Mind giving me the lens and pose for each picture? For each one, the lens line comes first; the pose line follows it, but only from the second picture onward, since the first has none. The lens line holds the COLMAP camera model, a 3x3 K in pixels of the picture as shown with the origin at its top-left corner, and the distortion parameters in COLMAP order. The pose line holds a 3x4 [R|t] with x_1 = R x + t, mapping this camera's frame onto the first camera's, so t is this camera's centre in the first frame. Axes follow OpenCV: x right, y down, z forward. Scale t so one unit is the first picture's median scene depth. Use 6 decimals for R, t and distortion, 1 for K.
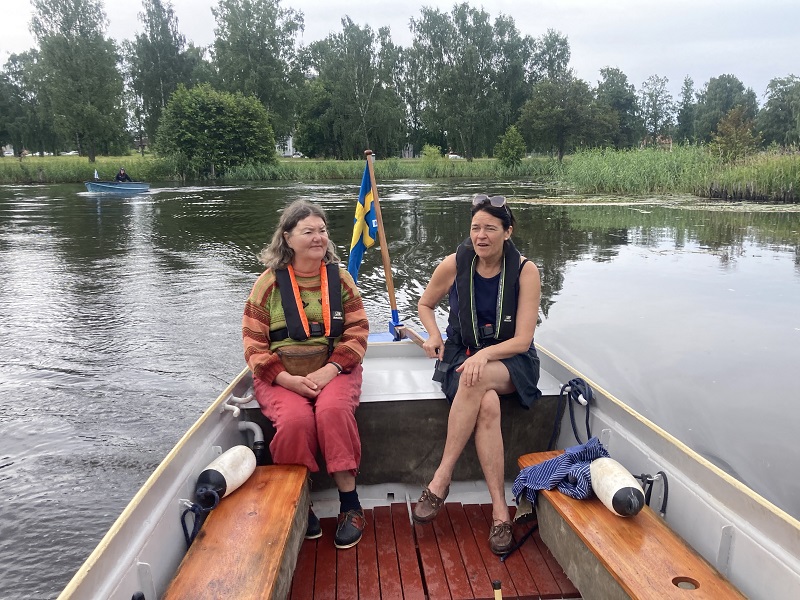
lens RADIAL K [[634.7, 0, 401.6], [0, 634.7, 302.5], [0, 0, 1]] dist [0.042097, -0.001226]
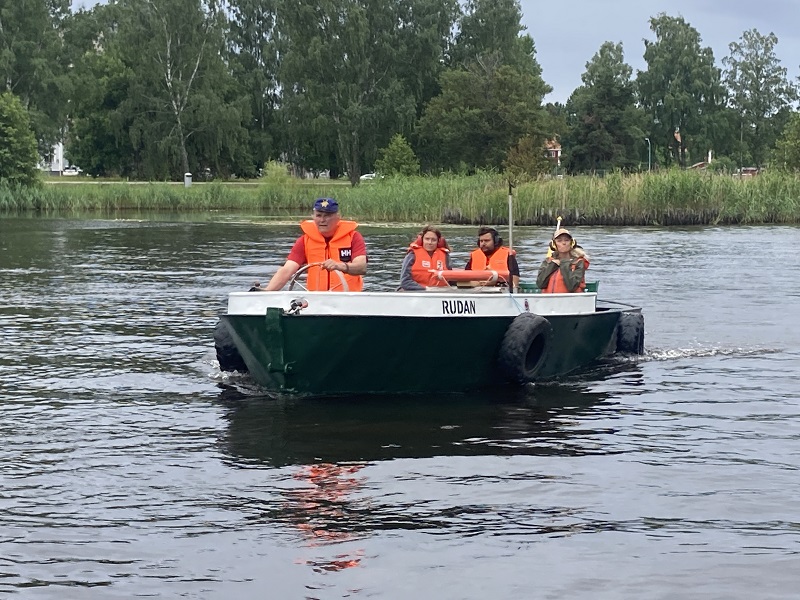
lens RADIAL K [[1901.5, 0, 400.5], [0, 1901.5, 299.5], [0, 0, 1]] dist [0.304523, 0.000000]
pose [[0.999923, 0.008778, 0.008812, 0.135521], [-0.007292, 0.987665, -0.156415, 0.173112], [-0.010077, 0.156339, 0.987652, -0.797919]]
